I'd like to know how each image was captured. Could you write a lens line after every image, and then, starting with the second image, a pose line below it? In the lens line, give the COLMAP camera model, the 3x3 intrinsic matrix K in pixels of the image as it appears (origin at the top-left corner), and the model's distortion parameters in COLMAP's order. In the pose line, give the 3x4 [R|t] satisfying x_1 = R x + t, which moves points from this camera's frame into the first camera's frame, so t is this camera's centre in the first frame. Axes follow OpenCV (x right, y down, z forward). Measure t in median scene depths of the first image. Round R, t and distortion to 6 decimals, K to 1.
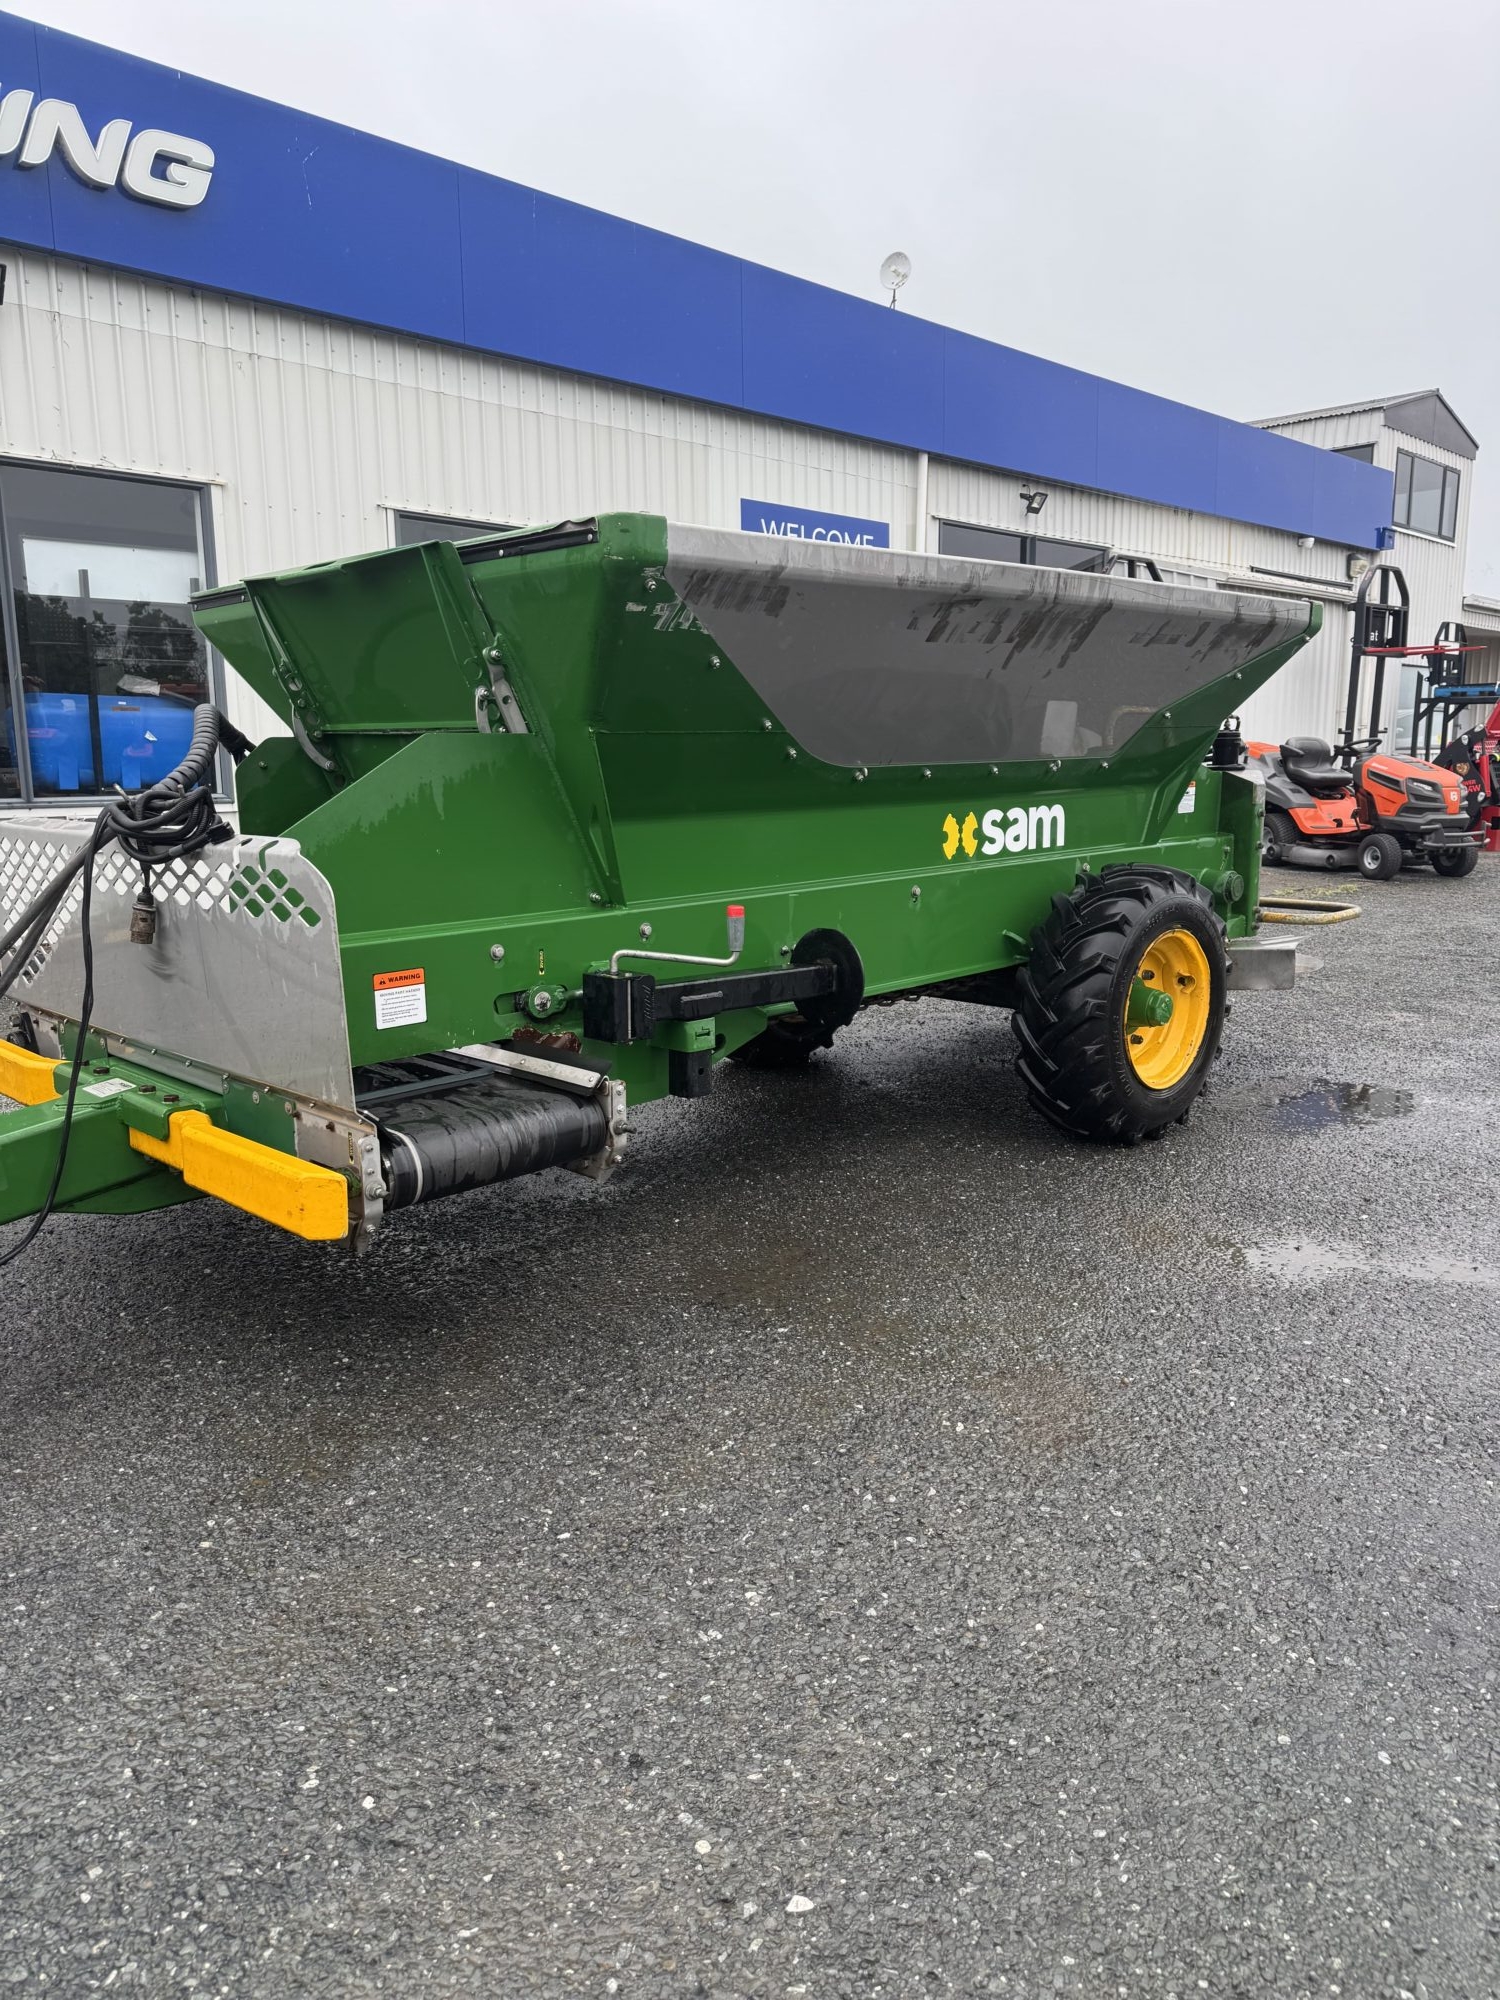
lens RADIAL K [[1396.8, 0, 763.3], [0, 1396.8, 1027.2], [0, 0, 1]] dist [0.160033, -0.307534]
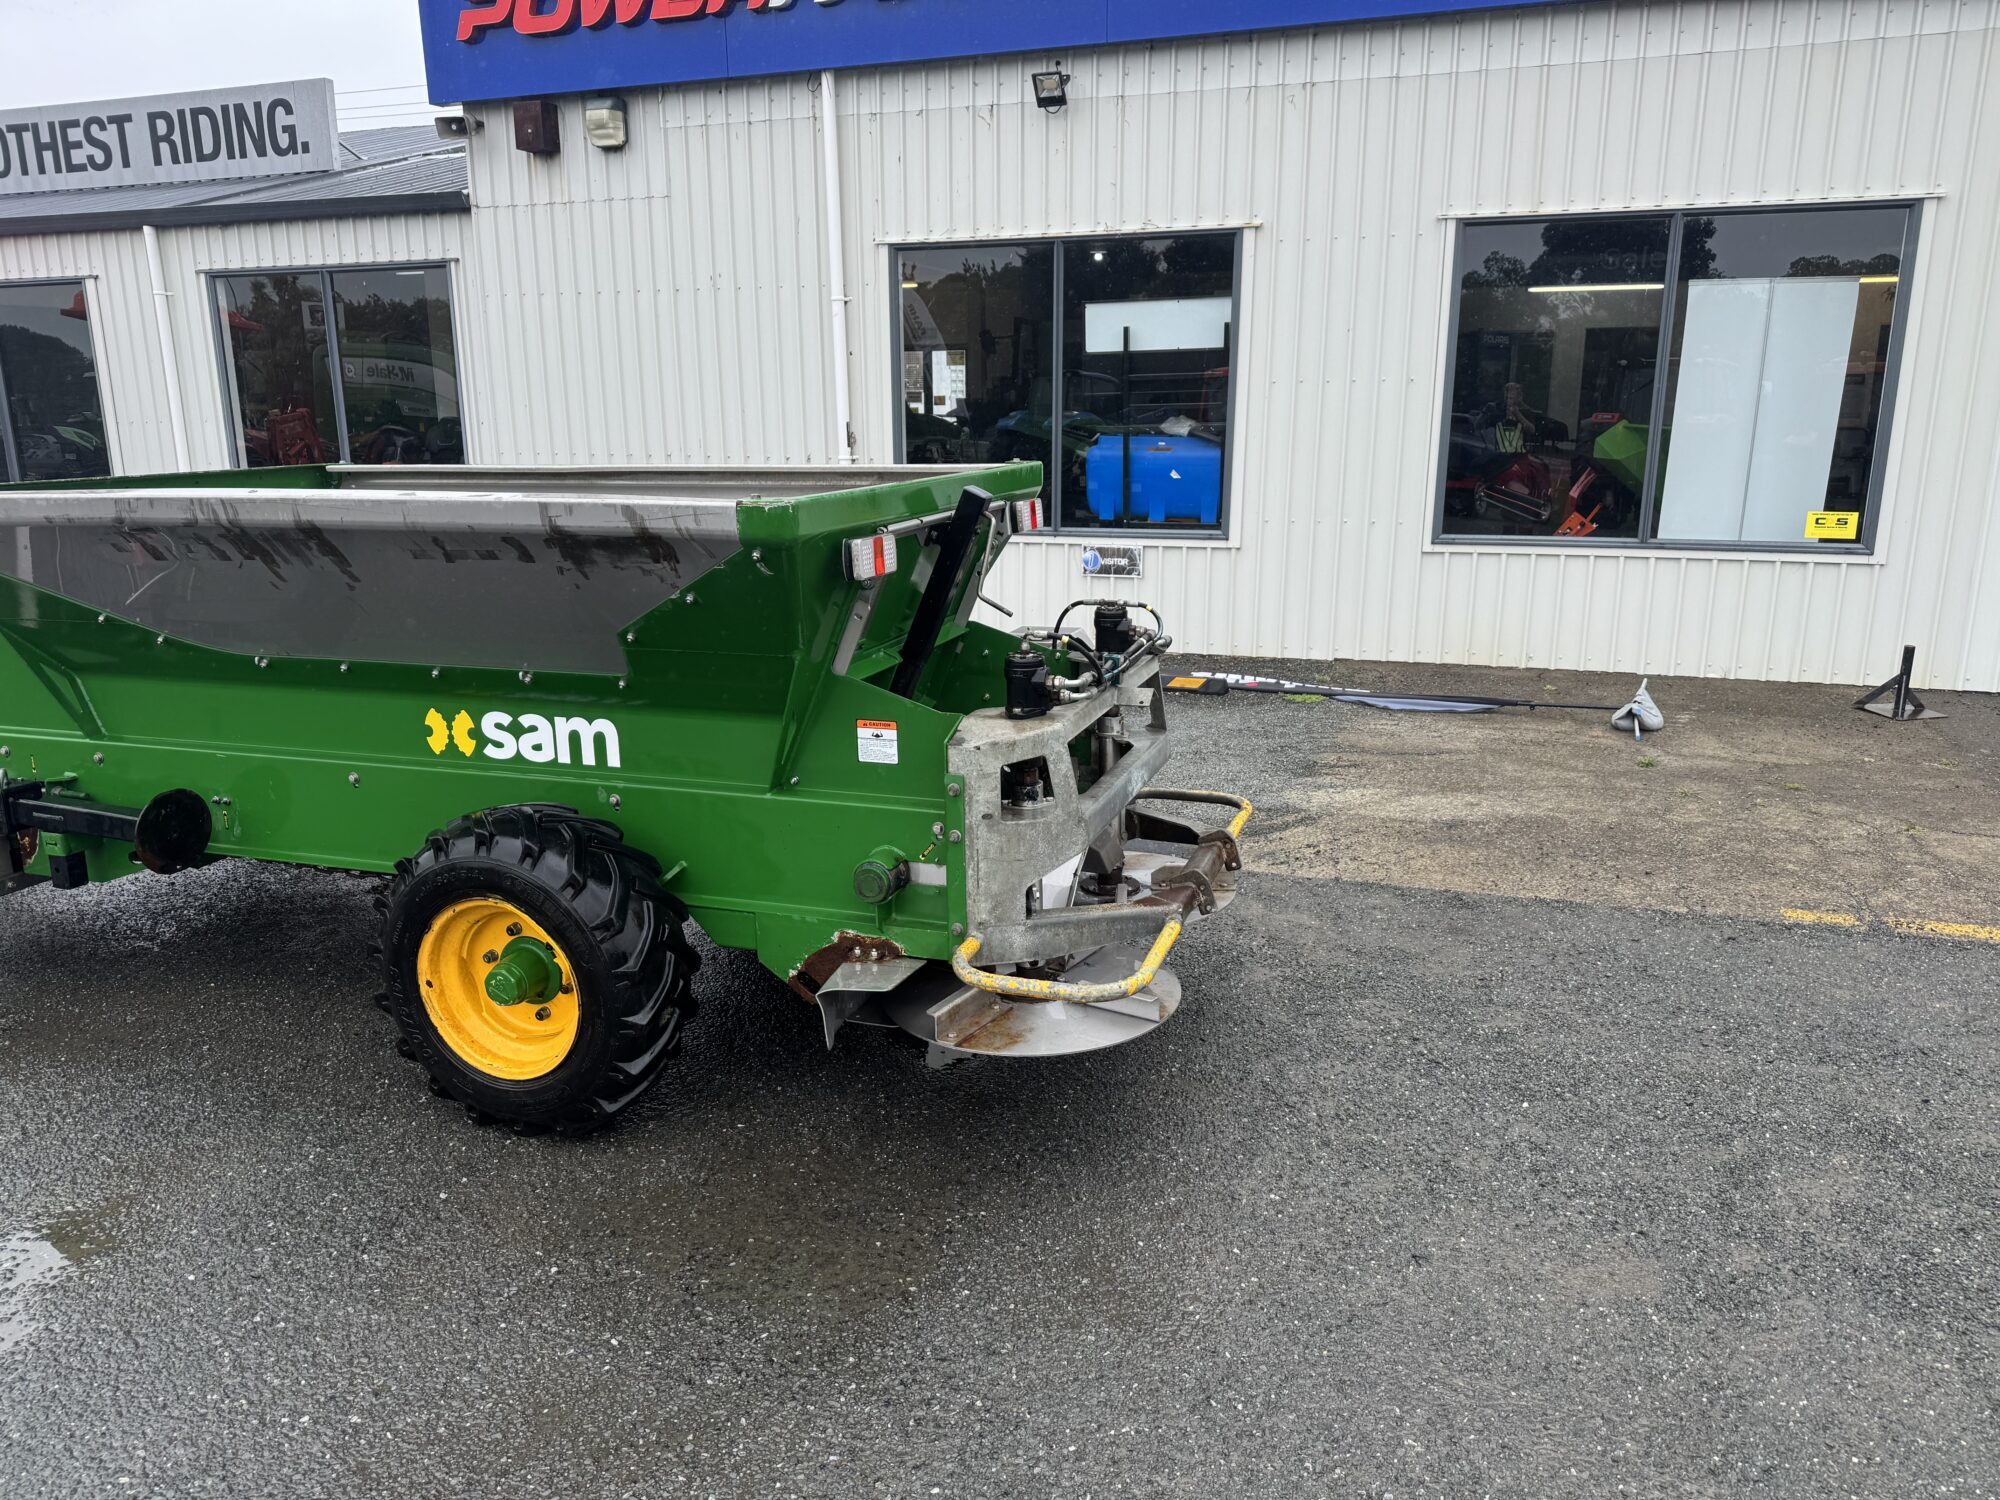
lens RADIAL K [[1396.8, 0, 1000.0], [0, 1396.8, 750.0], [0, 0, 1]] dist [0.160033, -0.307534]
pose [[0.423901, 0.222473, -0.877960, 1.487267], [-0.163449, 0.972238, 0.167446, -0.449876], [0.890838, 0.072522, 0.448495, 1.165526]]
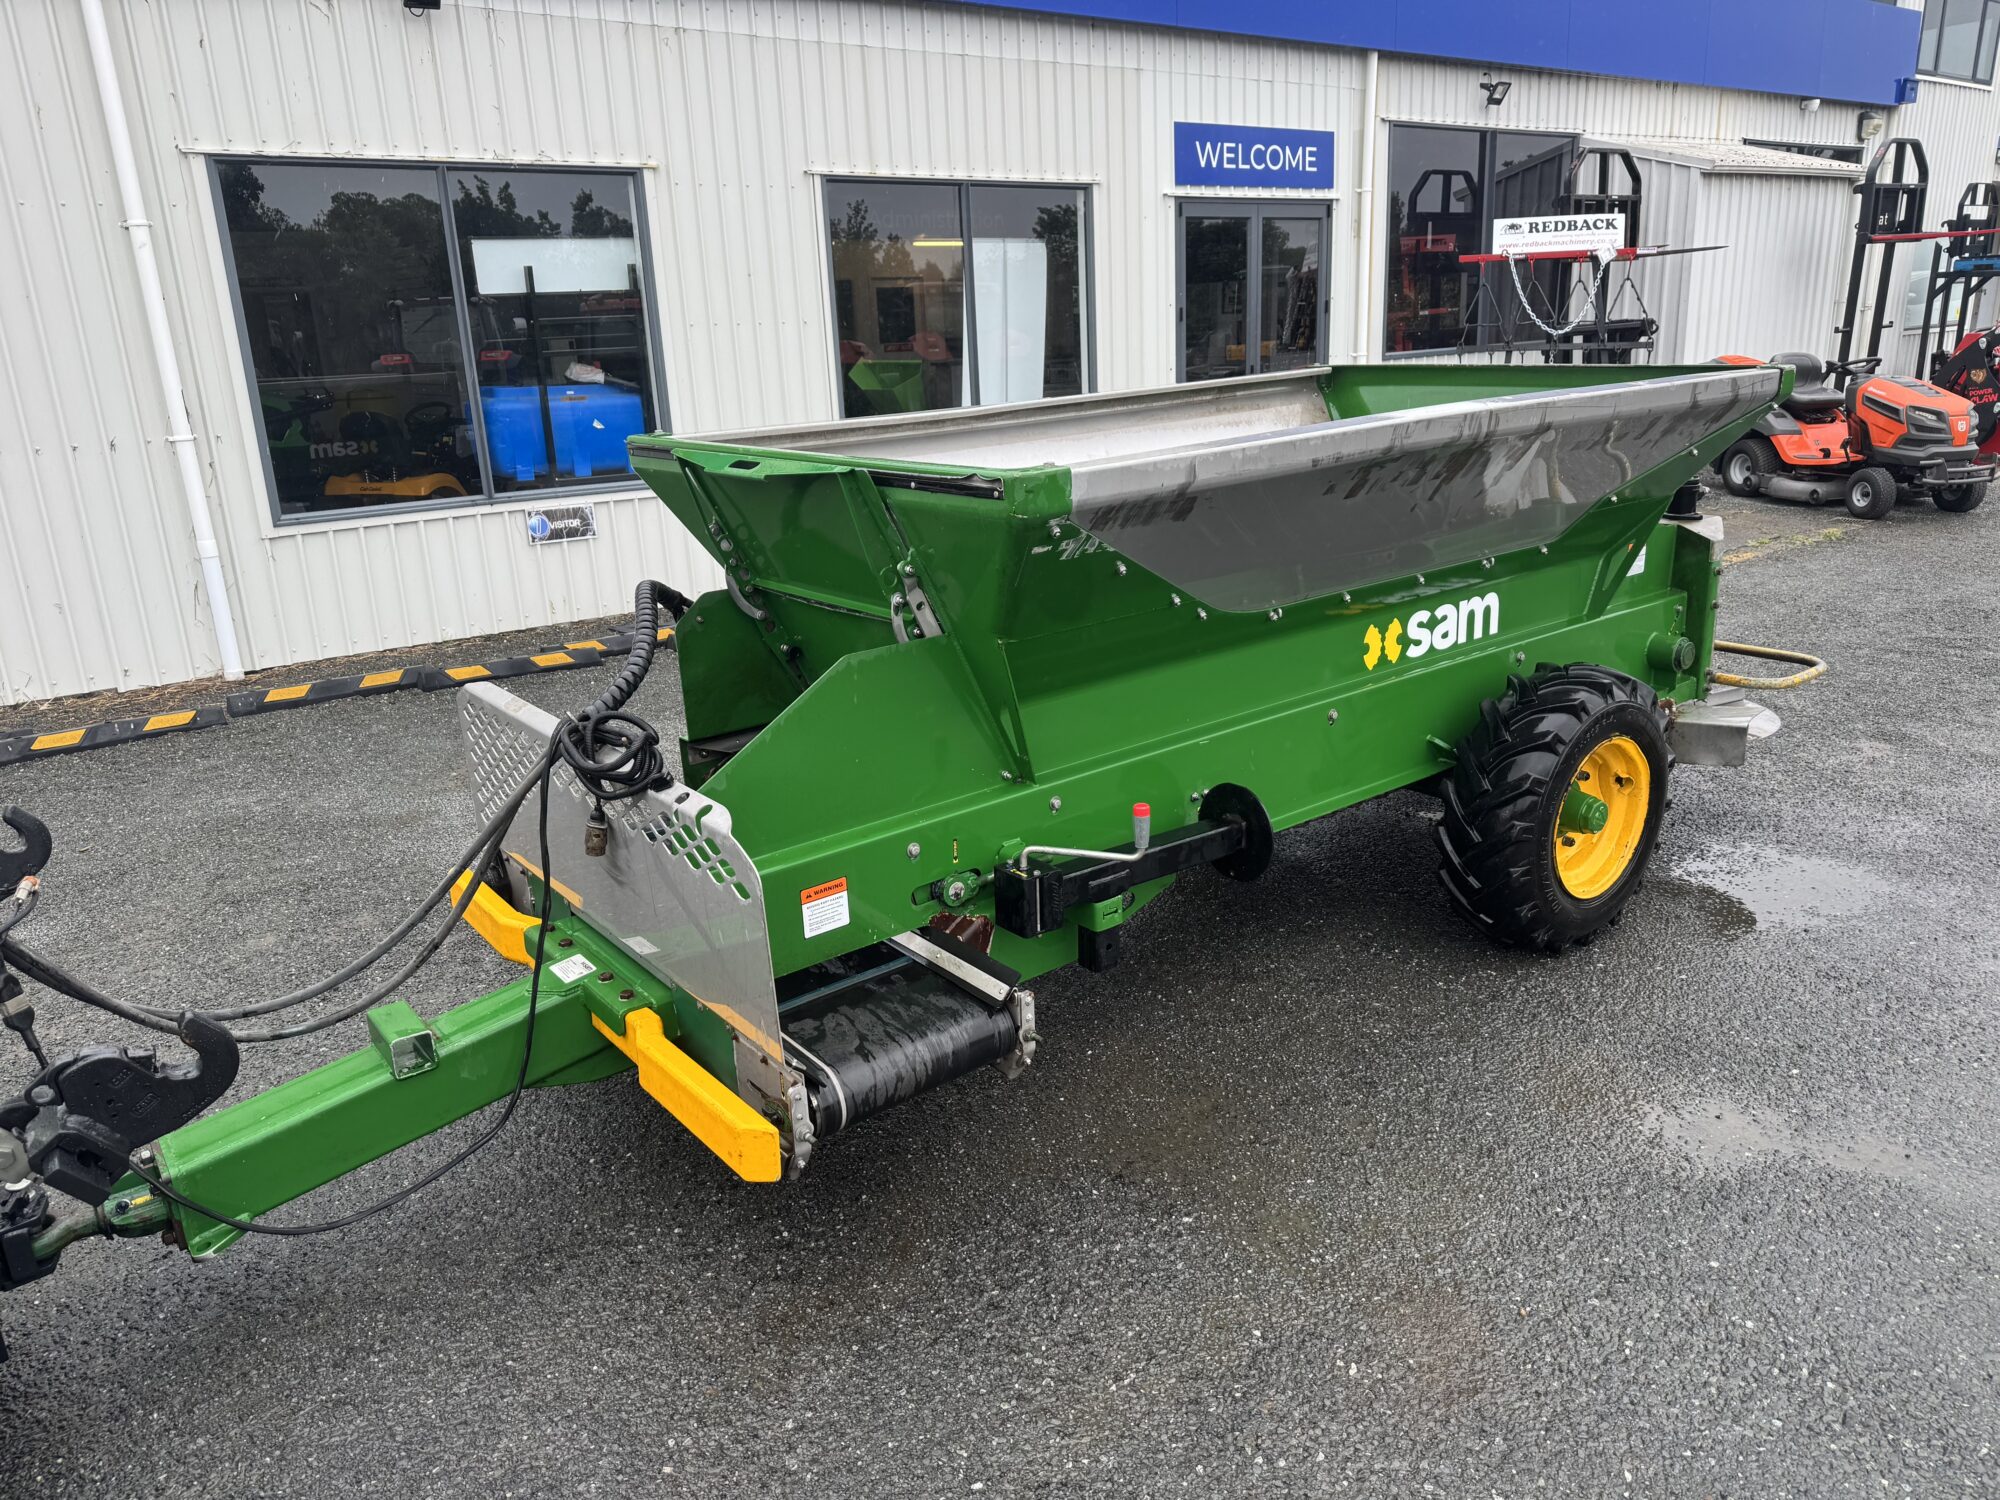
lens RADIAL K [[1417.6, 0, 1006.8], [0, 1417.6, 754.9], [0, 0, 1]] dist [0.038524, -0.039053]
pose [[0.990829, 0.007121, -0.134931, 0.018917], [0.007943, 0.993814, 0.110775, -0.221526], [0.134885, -0.110831, 0.984643, -0.017680]]
